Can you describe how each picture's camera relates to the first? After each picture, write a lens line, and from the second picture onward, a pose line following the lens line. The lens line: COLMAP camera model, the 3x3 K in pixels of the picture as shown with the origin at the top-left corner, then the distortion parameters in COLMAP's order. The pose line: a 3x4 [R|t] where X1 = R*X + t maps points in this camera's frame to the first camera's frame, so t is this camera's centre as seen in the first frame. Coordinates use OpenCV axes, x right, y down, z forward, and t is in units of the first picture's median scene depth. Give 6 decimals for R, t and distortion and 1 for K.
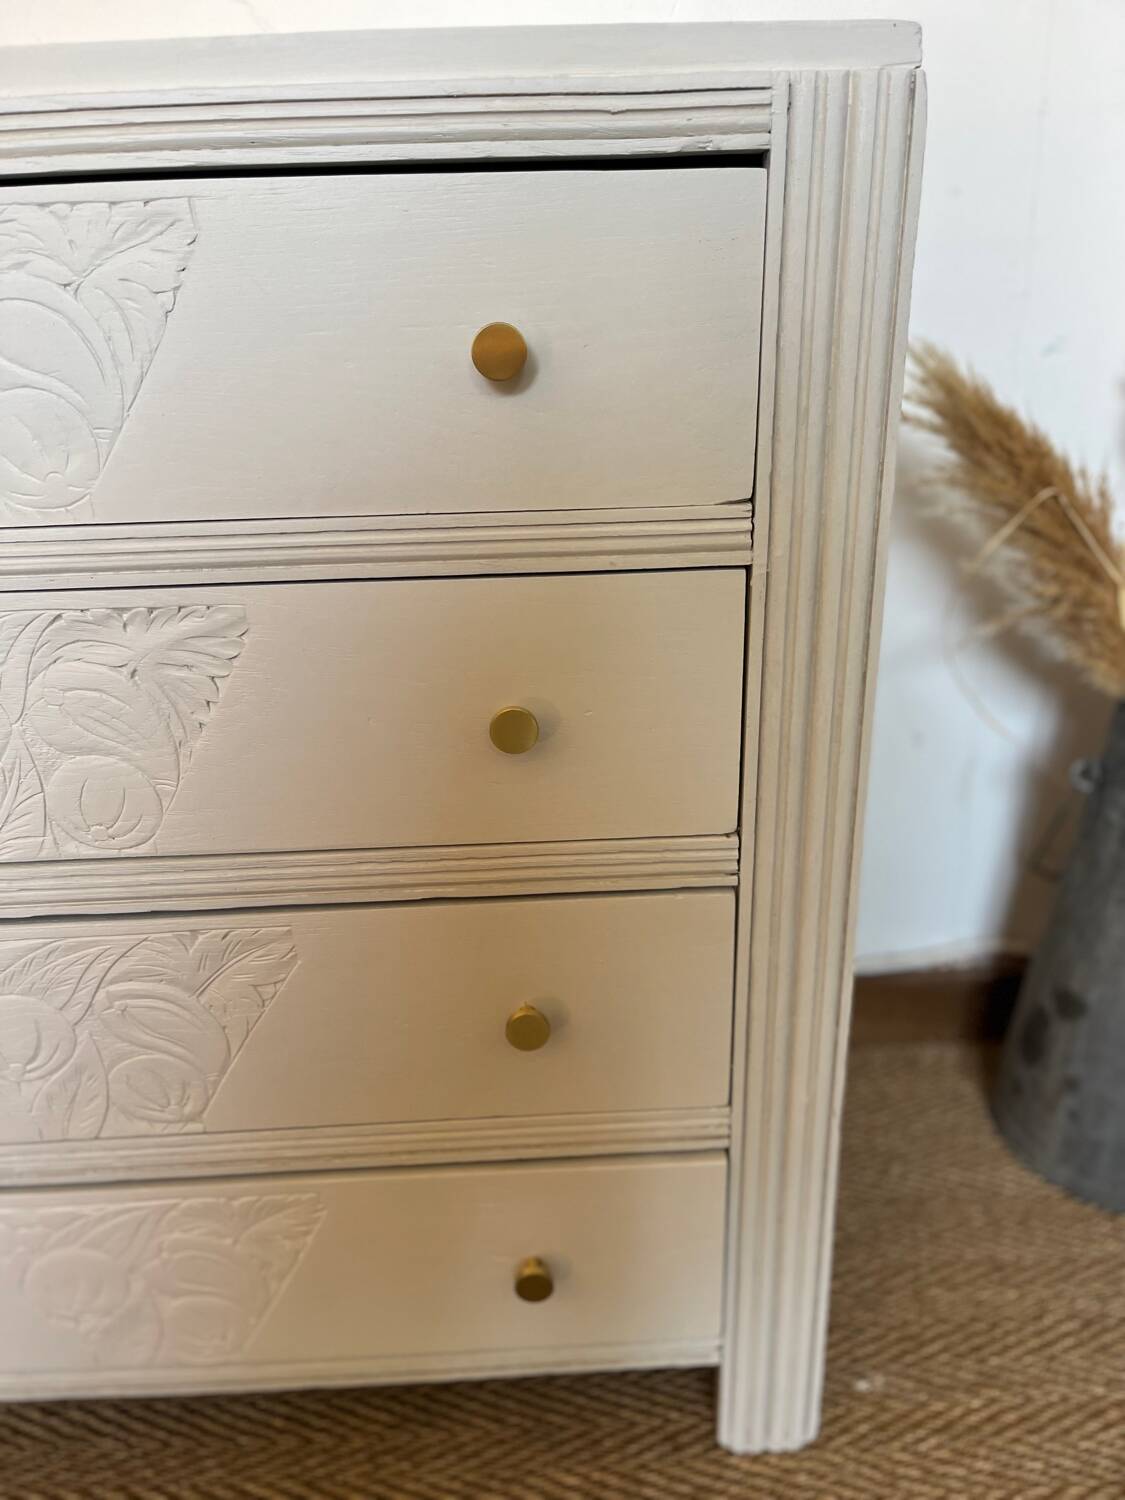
lens RADIAL K [[1125.8, 0, 560.2], [0, 1125.8, 754.2], [0, 0, 1]] dist [0.072680, -0.107694]
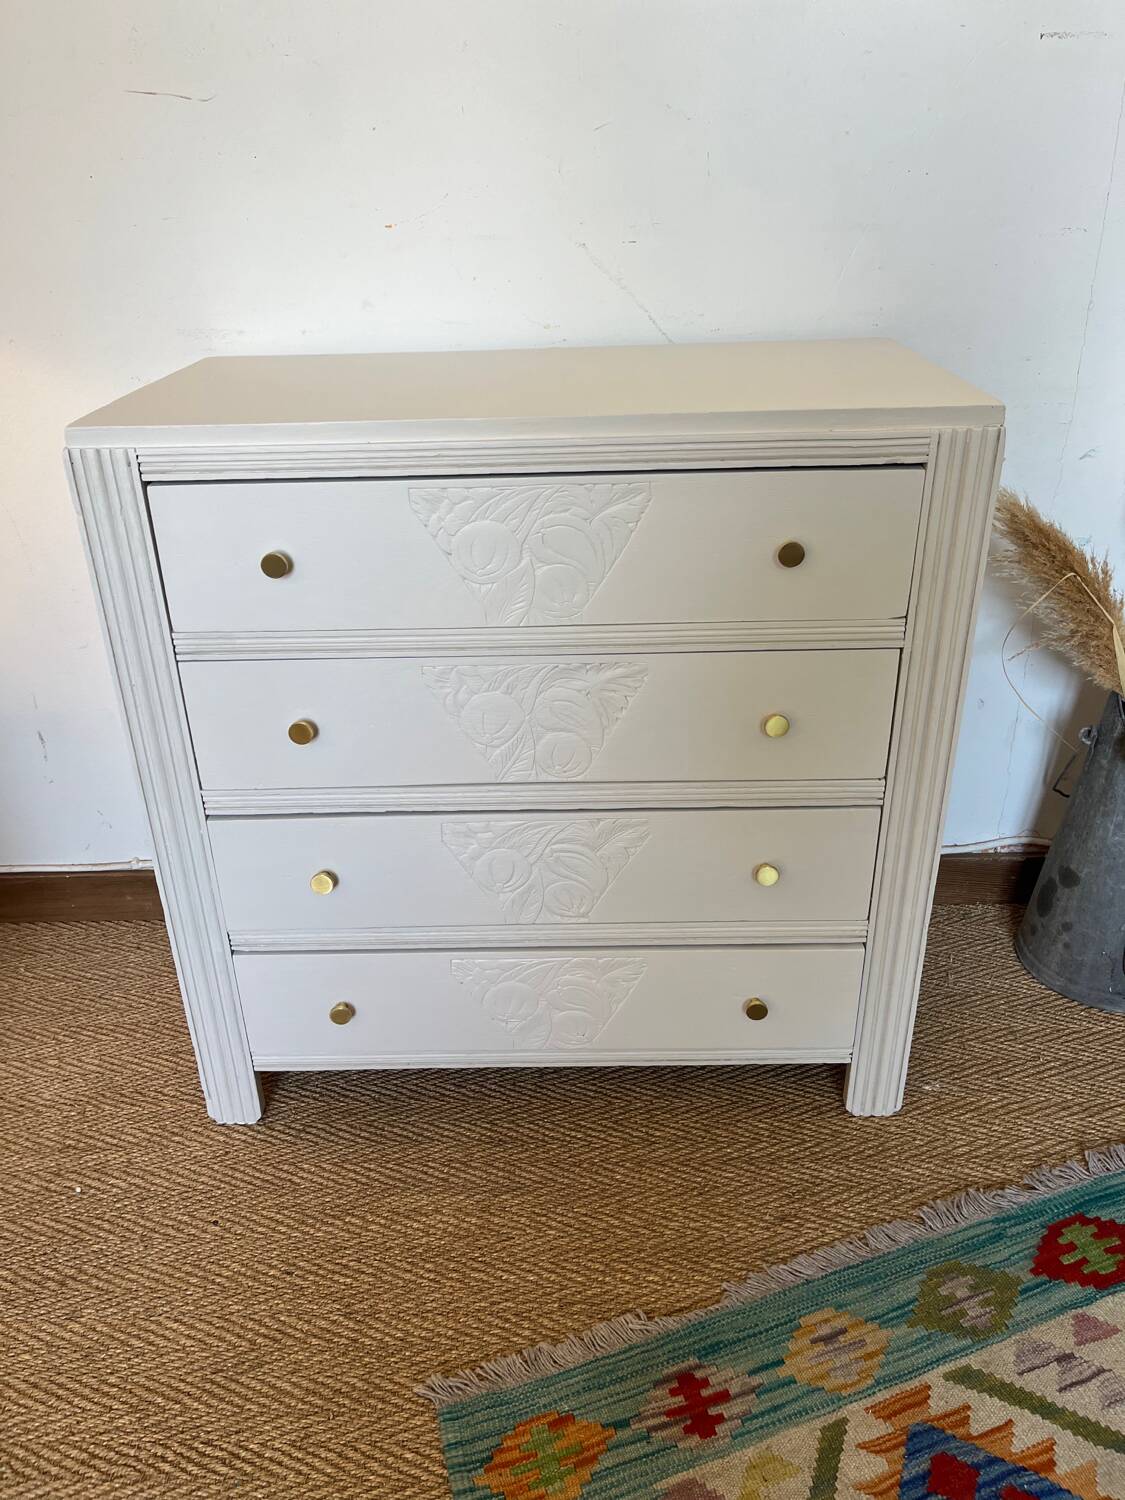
lens RADIAL K [[1125.8, 0, 563.5], [0, 1125.8, 752.8], [0, 0, 1]] dist [0.072680, -0.107694]
pose [[0.998788, 0.025499, -0.042110, -0.313696], [-0.021108, 0.994598, 0.101634, -0.159832], [0.044474, -0.100622, 0.993930, -0.951250]]
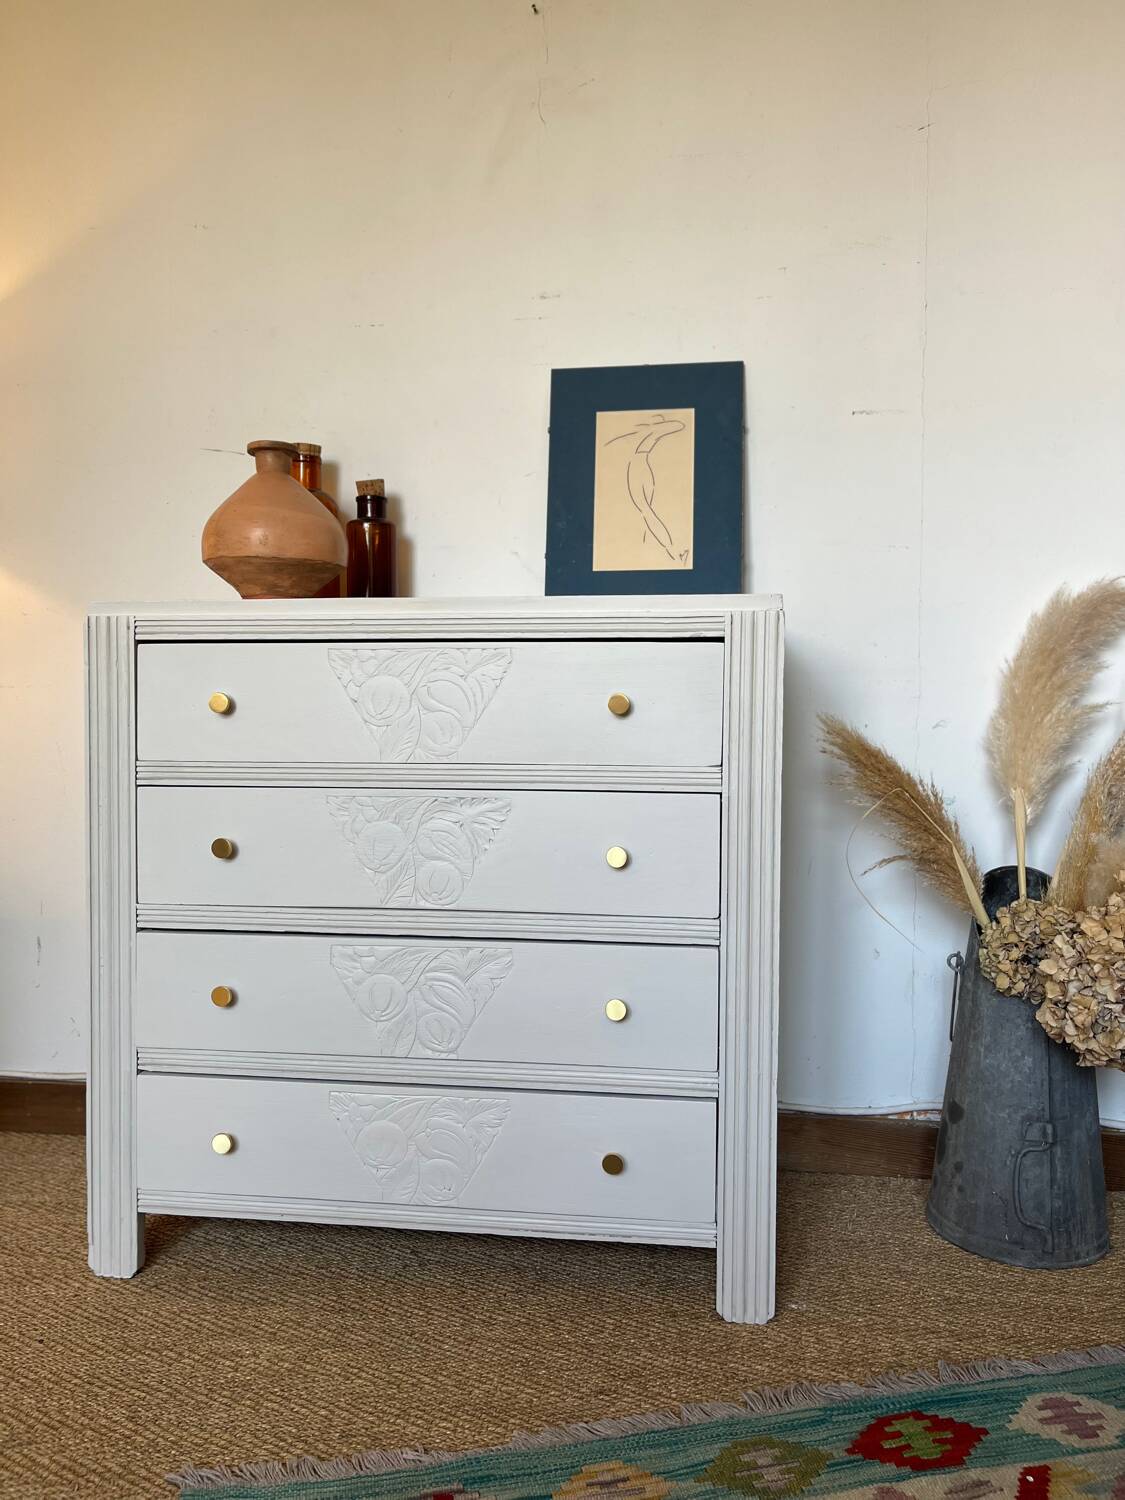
lens RADIAL K [[1125.8, 0, 564.2], [0, 1125.8, 751.7], [0, 0, 1]] dist [0.072680, -0.107694]
pose [[0.984913, 0.039978, -0.168371, 0.218423], [-0.092210, 0.944561, -0.315122, 0.481183], [0.146439, 0.325893, 0.933996, -1.168644]]
